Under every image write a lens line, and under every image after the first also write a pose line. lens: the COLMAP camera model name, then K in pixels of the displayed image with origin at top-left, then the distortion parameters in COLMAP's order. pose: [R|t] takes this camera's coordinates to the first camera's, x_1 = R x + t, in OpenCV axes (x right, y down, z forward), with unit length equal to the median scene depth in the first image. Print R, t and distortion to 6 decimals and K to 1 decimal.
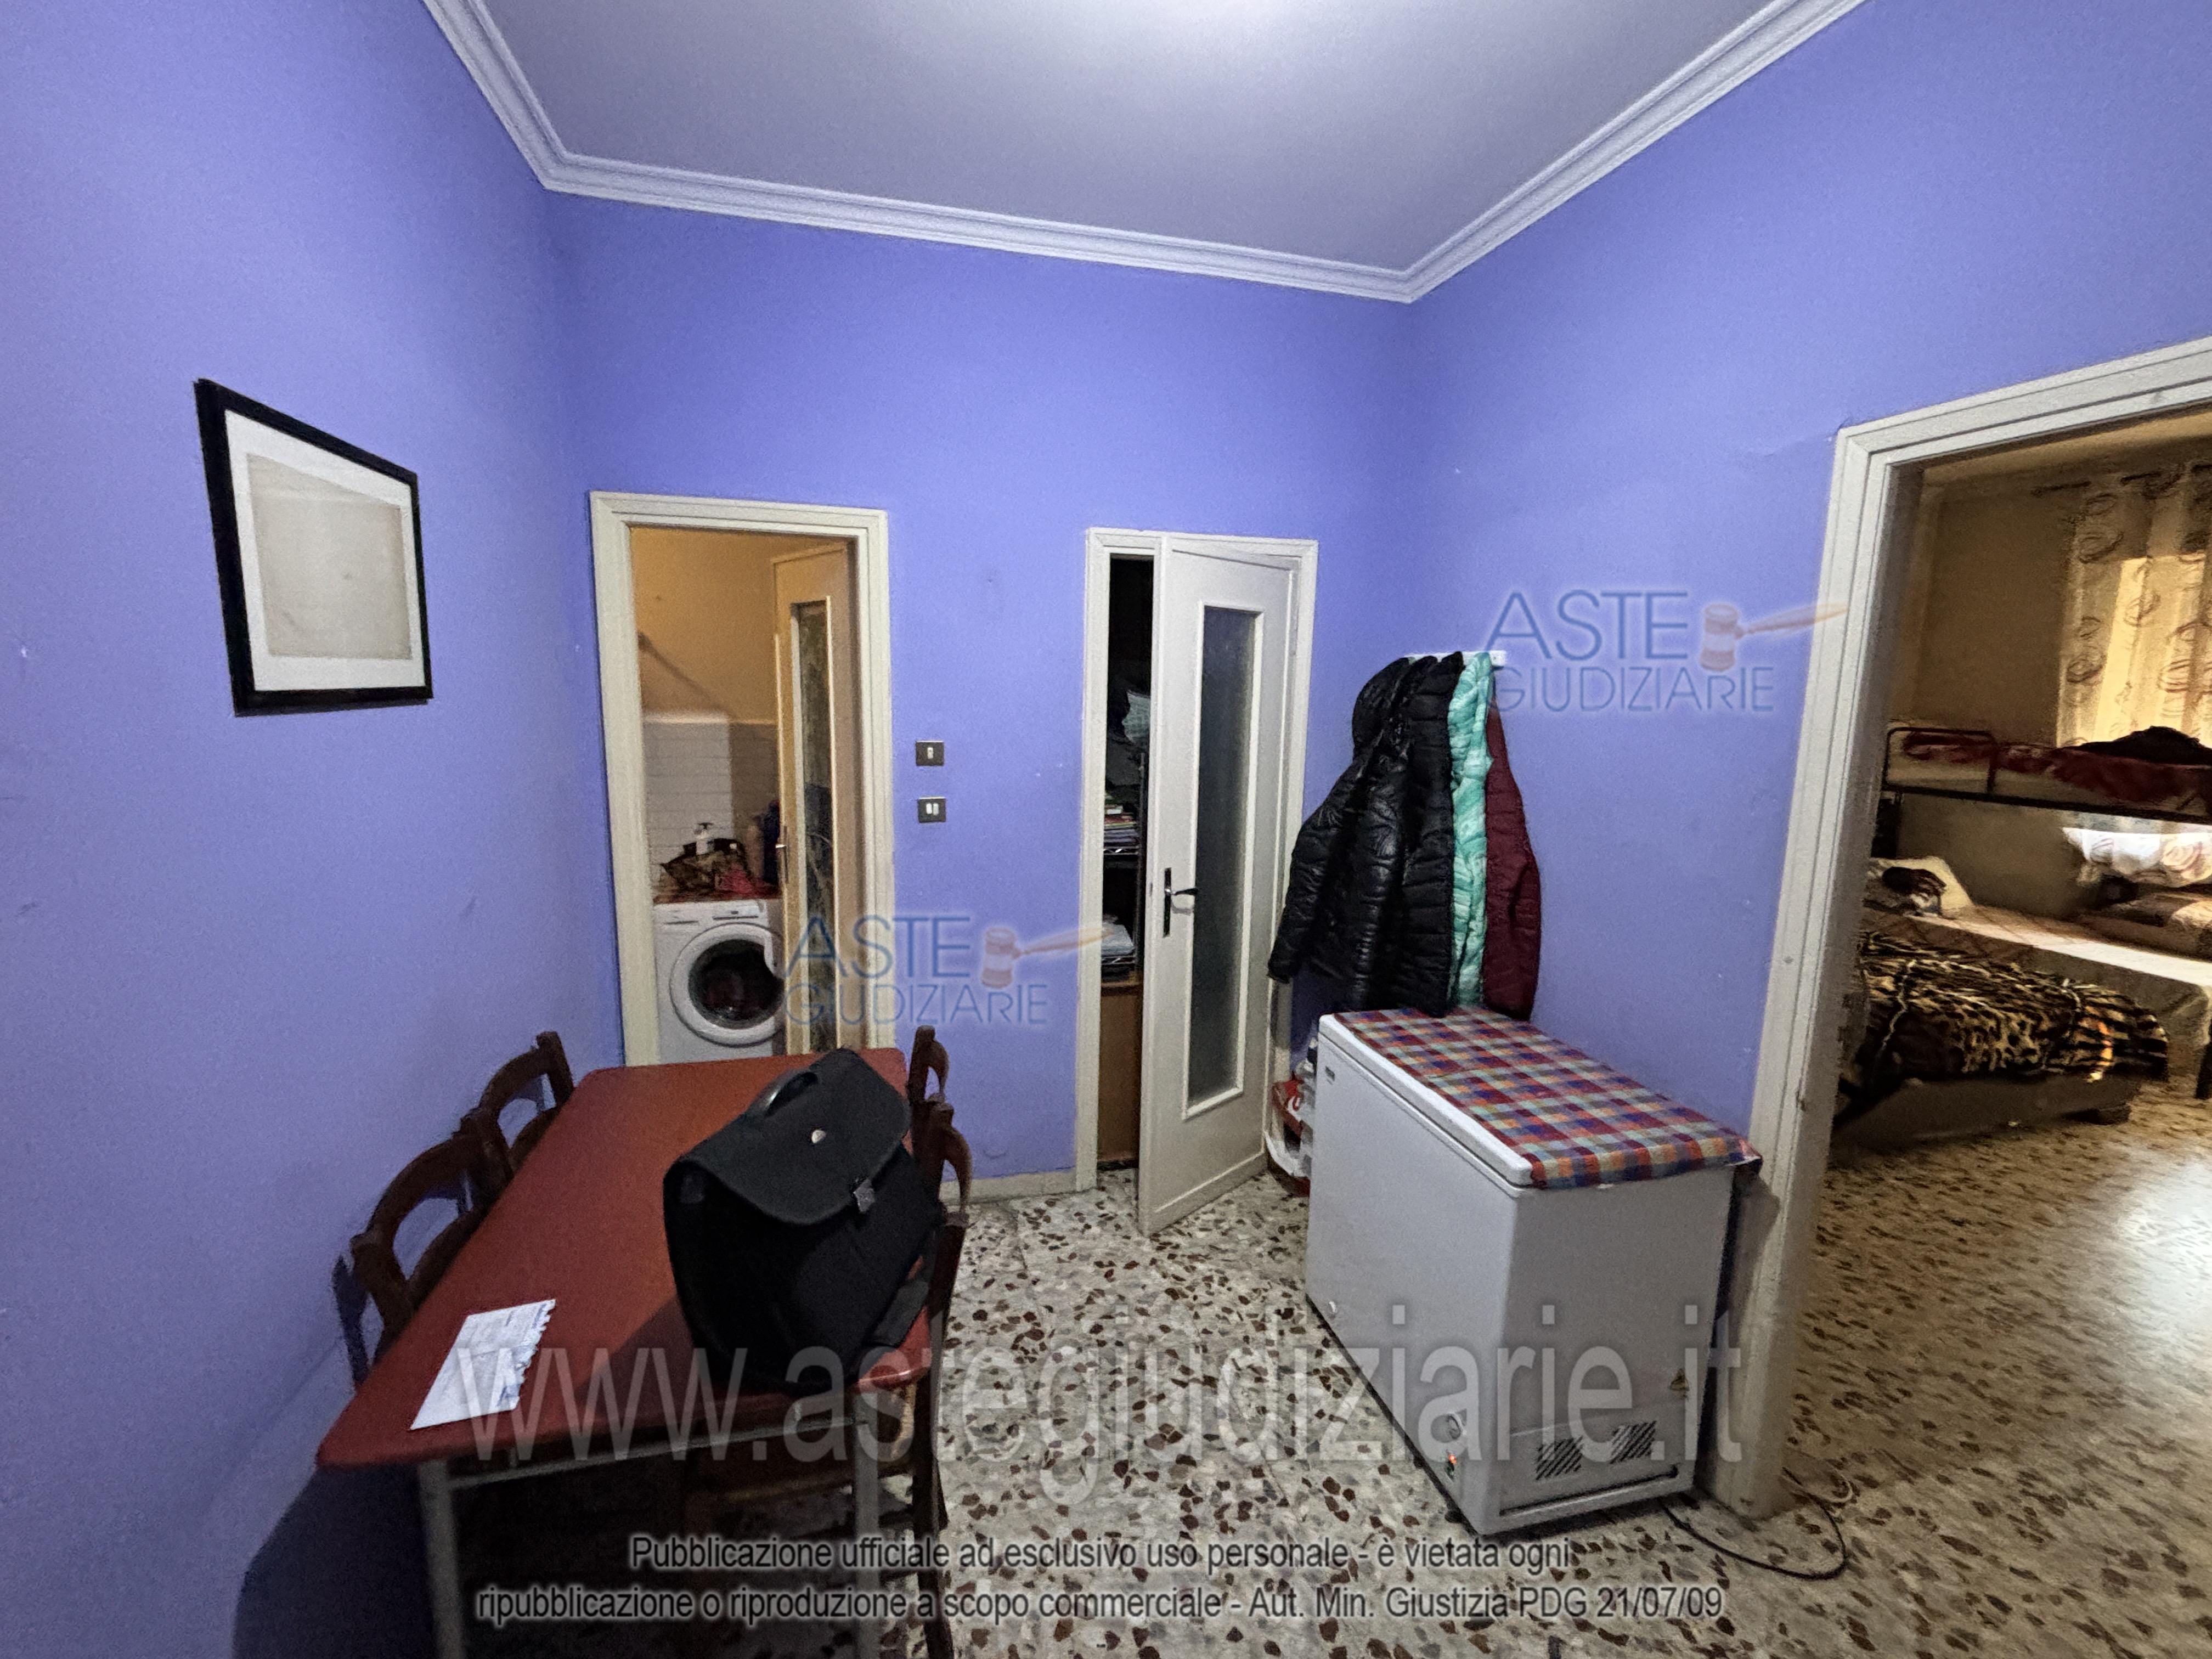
lens RADIAL K [[919.3, 0, 1100.6], [0, 919.3, 823.3], [0, 0, 1]] dist [0.016638, -0.006933]
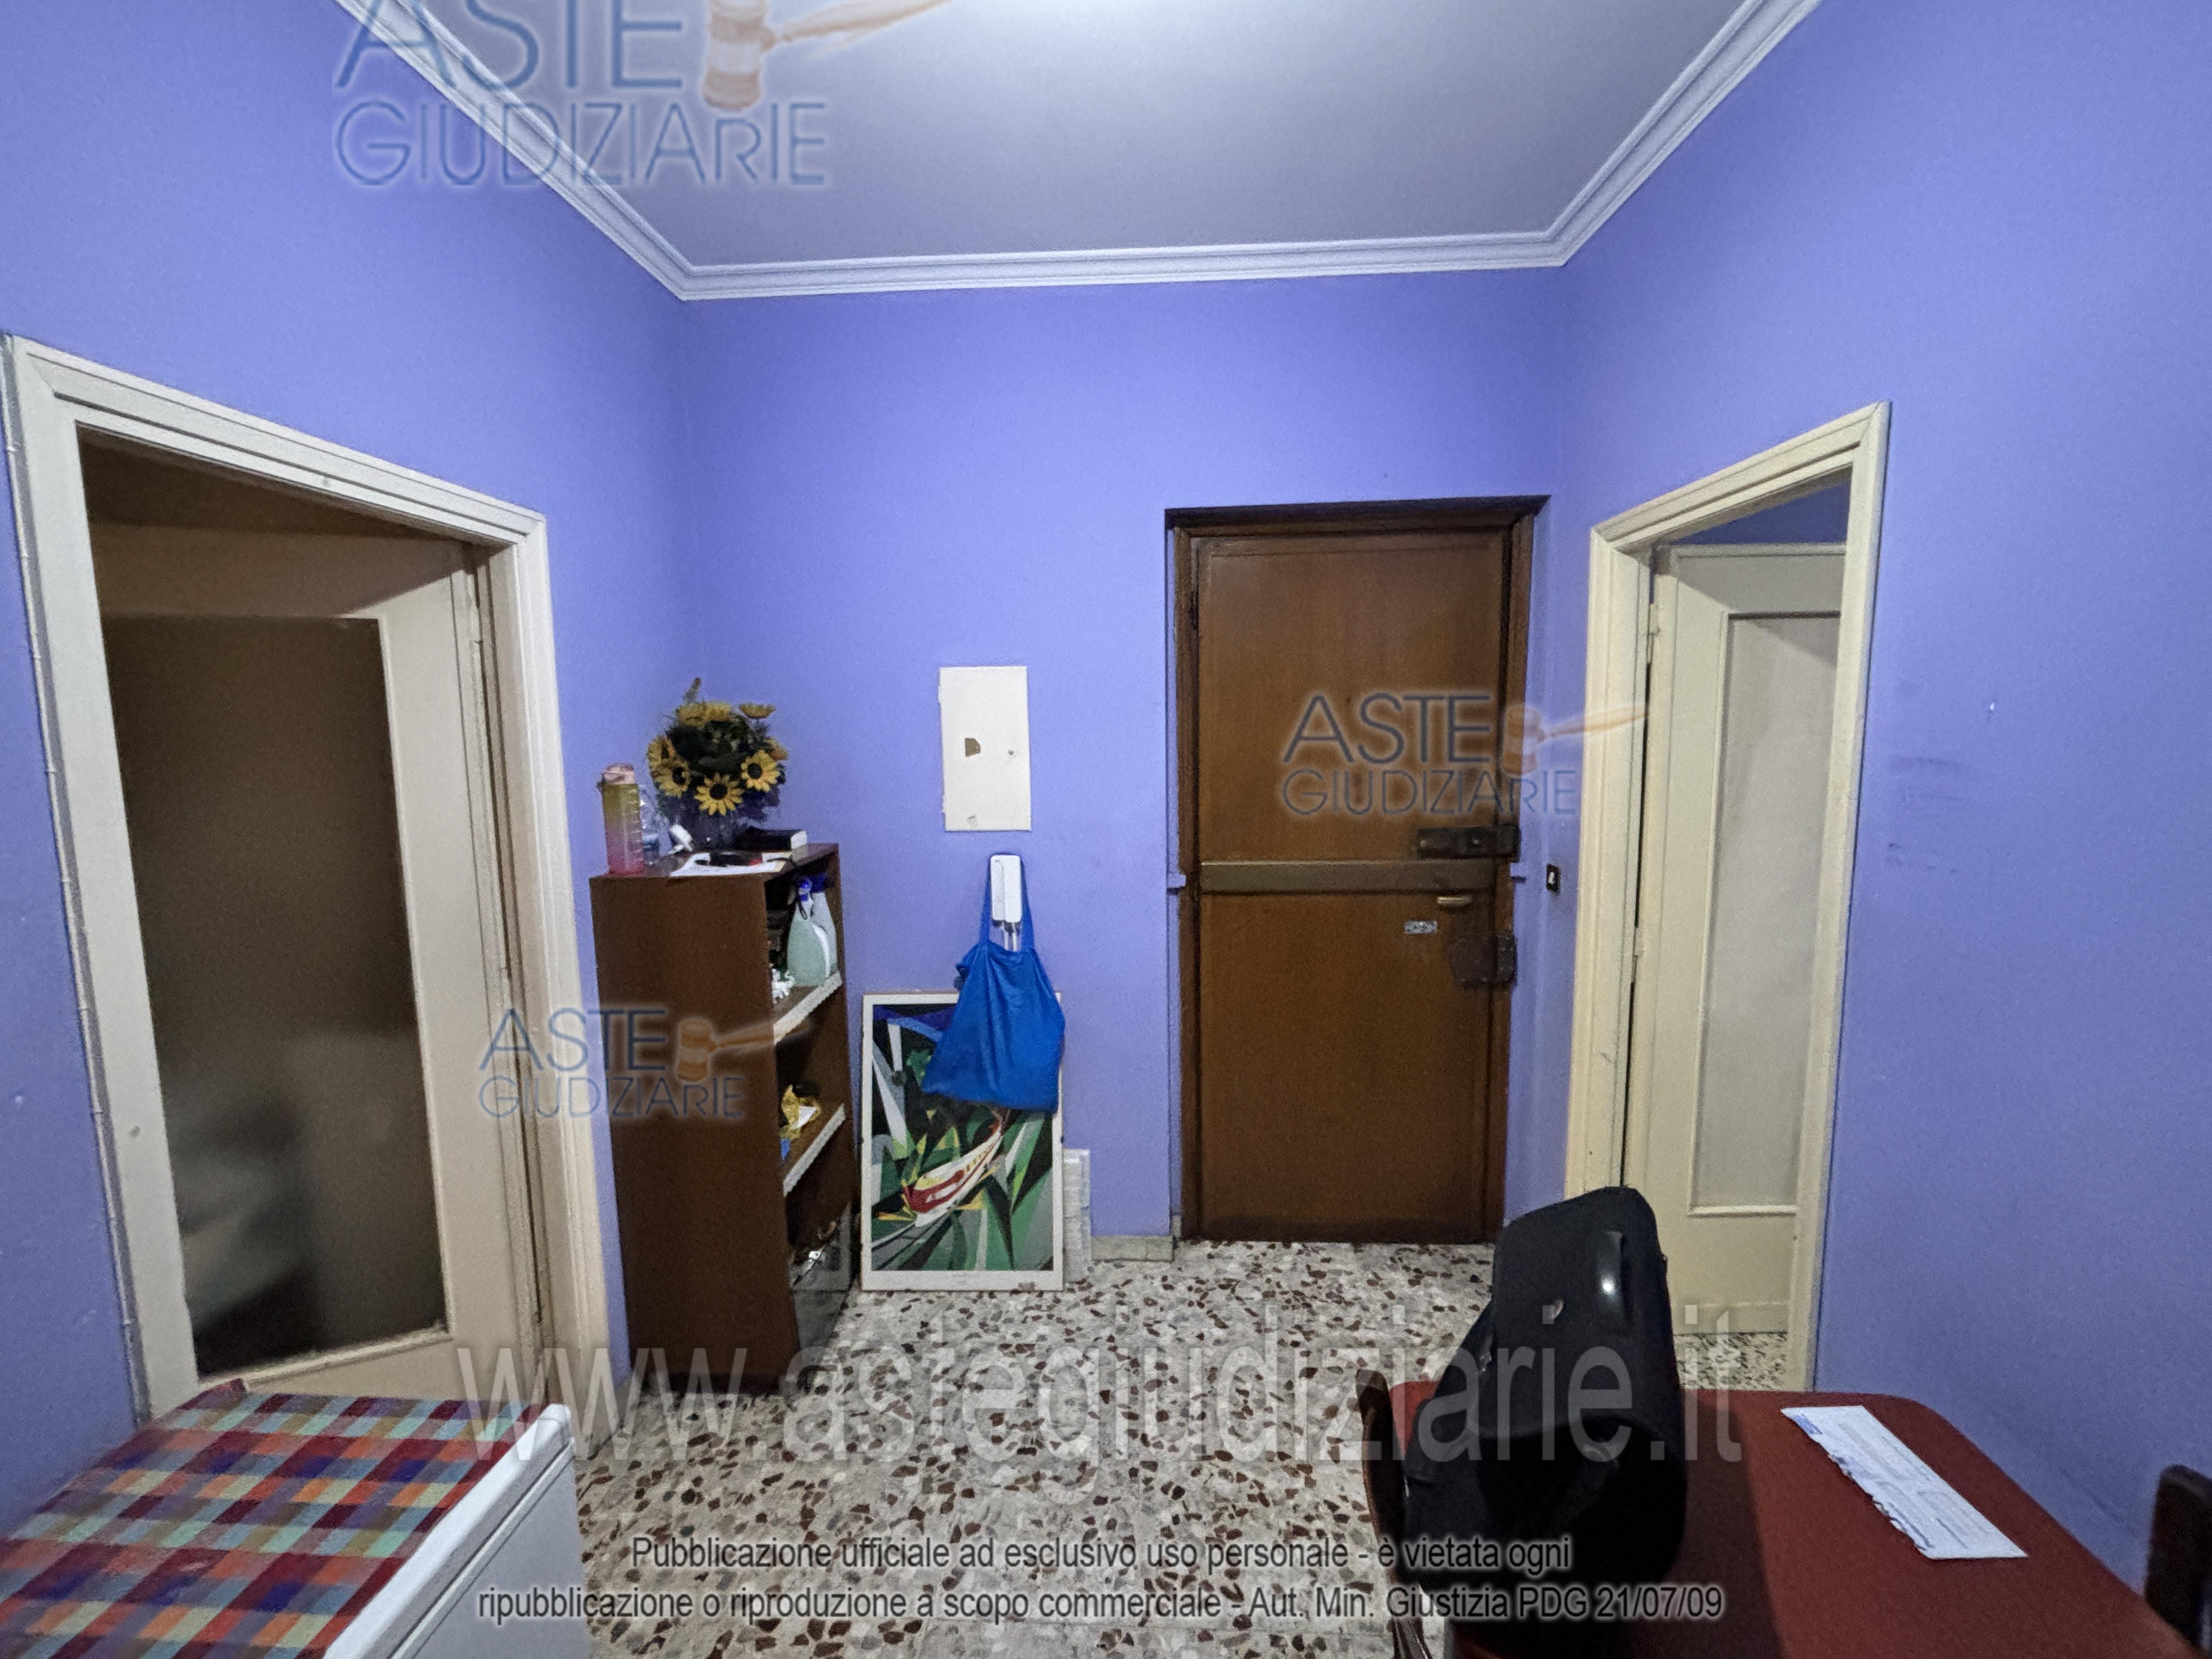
lens RADIAL K [[919.3, 0, 1100.6], [0, 919.3, 823.3], [0, 0, 1]] dist [0.016638, -0.006933]
pose [[-0.953982, -0.034749, 0.297843, -0.184200], [0.044177, 0.966138, 0.254216, -0.314227], [-0.296591, 0.255675, -0.920143, 2.013434]]
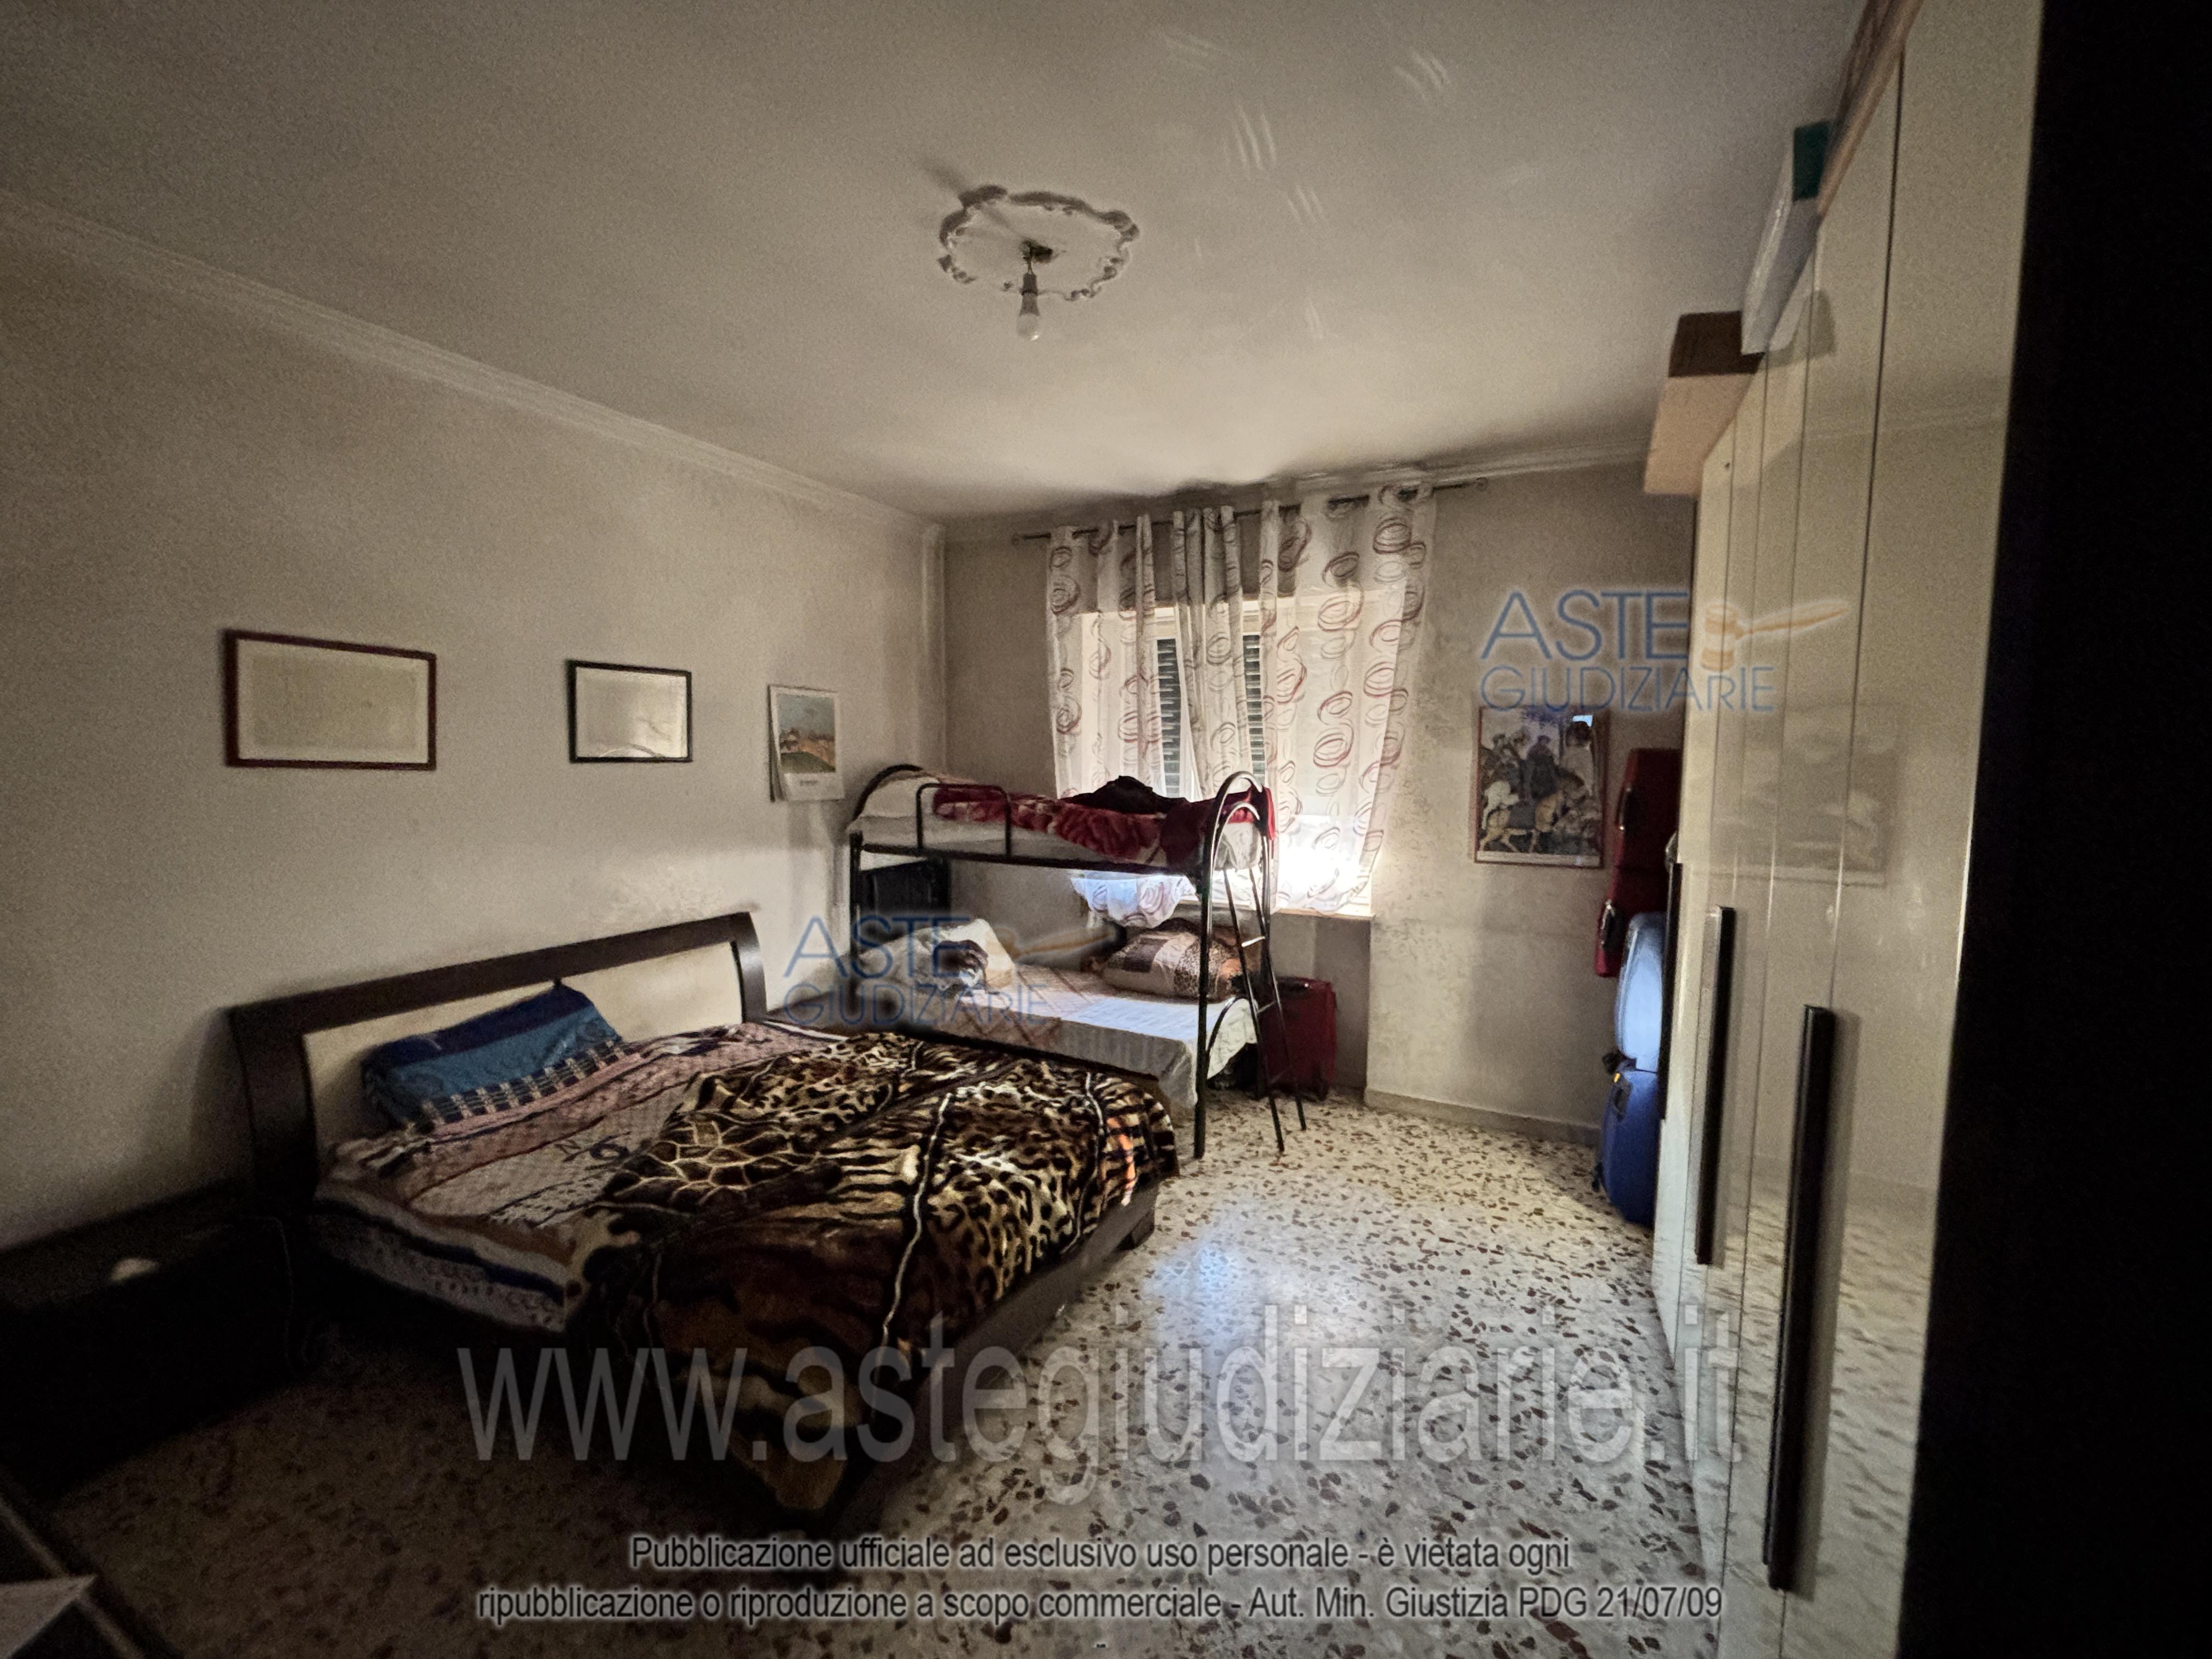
lens RADIAL K [[919.3, 0, 1100.6], [0, 919.3, 823.3], [0, 0, 1]] dist [0.016638, -0.006933]
pose [[0.674320, -0.065966, 0.735487, 0.368496], [0.111250, 0.993709, -0.012872, -0.041135], [-0.730011, 0.090502, 0.677416, 0.332245]]
